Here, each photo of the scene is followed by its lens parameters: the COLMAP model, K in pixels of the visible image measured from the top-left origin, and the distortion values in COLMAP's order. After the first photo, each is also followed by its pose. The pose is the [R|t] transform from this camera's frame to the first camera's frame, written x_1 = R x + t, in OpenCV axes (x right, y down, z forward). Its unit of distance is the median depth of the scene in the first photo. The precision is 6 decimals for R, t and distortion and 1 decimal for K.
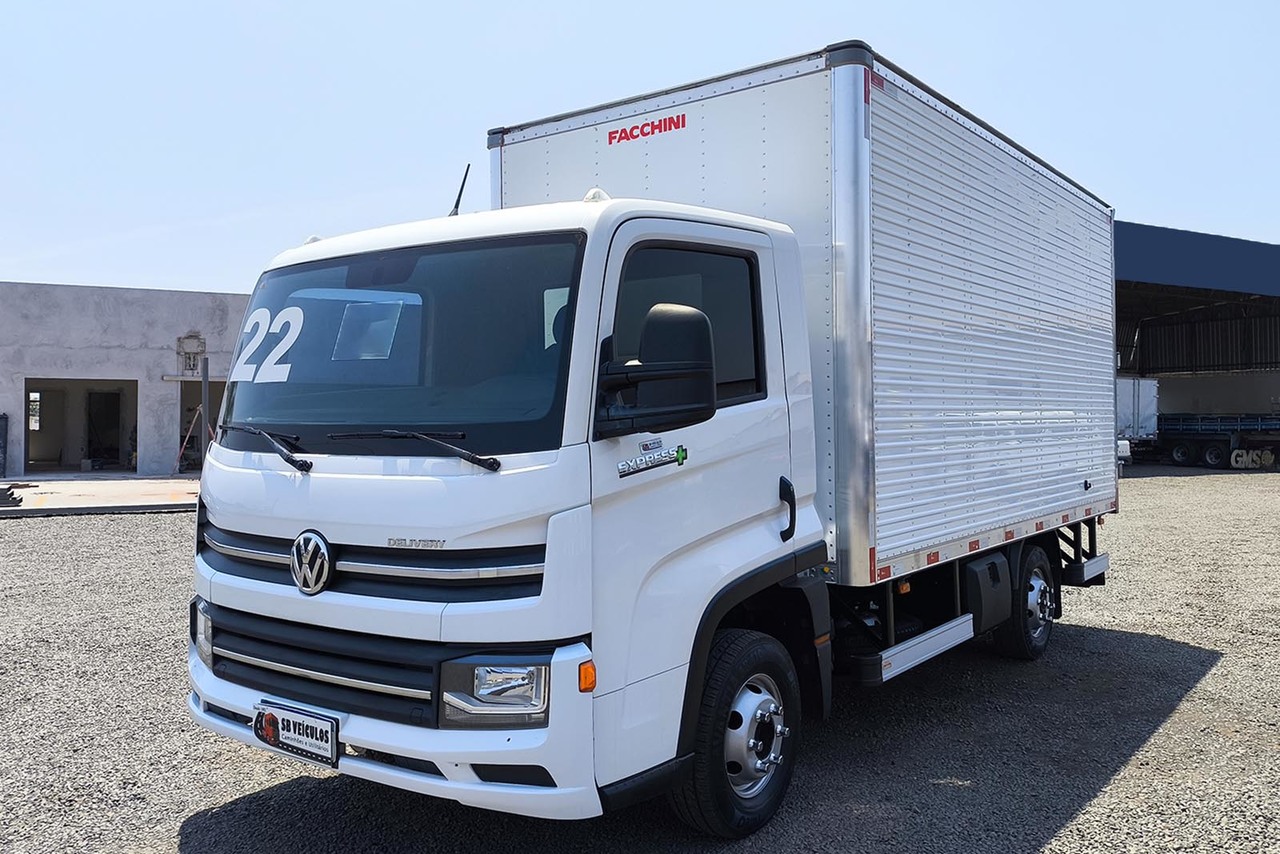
lens RADIAL K [[945.8, 0, 633.7], [0, 945.8, 423.9], [0, 0, 1]] dist [0.076894, -0.055051]
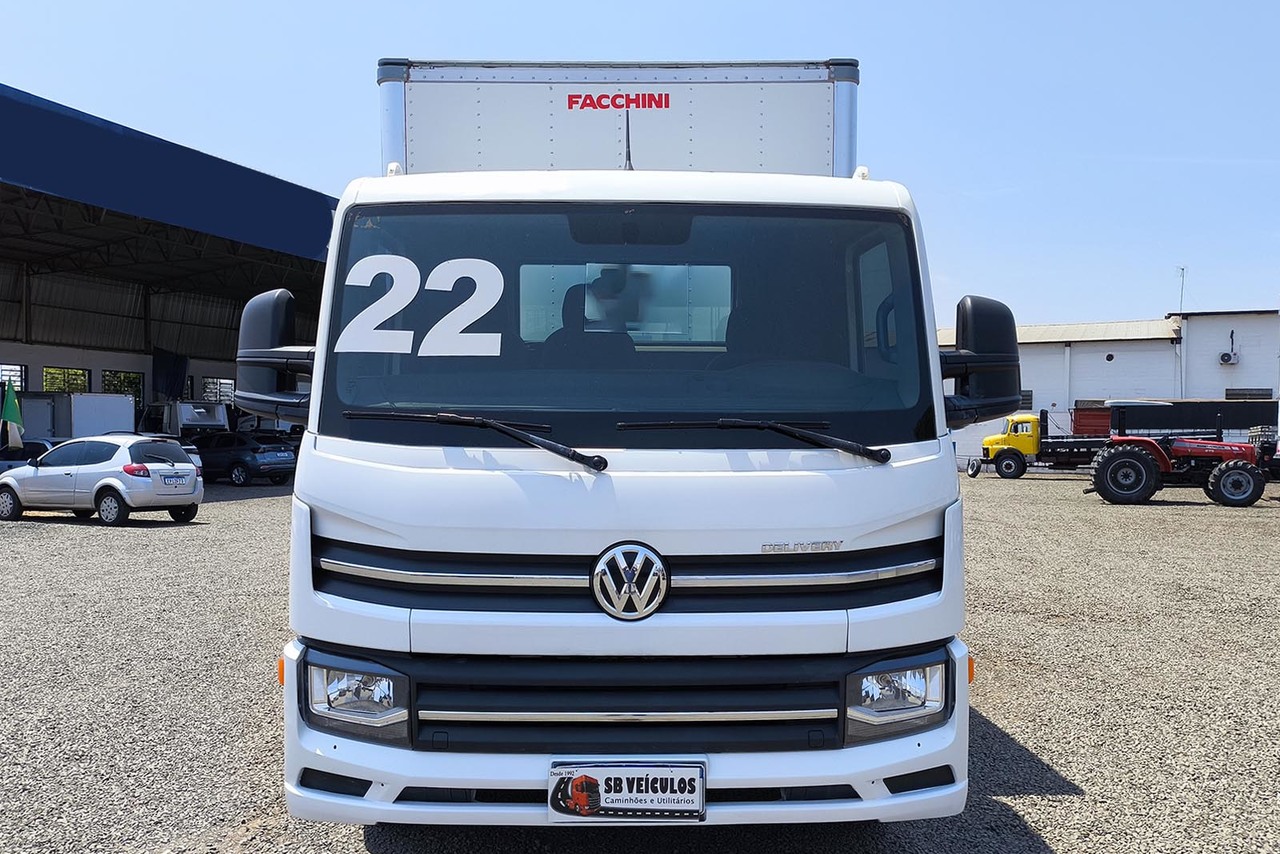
lens RADIAL K [[945.8, 0, 625.3], [0, 945.8, 454.6], [0, 0, 1]] dist [0.076894, -0.055051]
pose [[0.821906, -0.012770, 0.569480, -0.800801], [-0.003922, 0.999598, 0.028075, 0.014786], [-0.569609, -0.025309, 0.821526, 0.344037]]
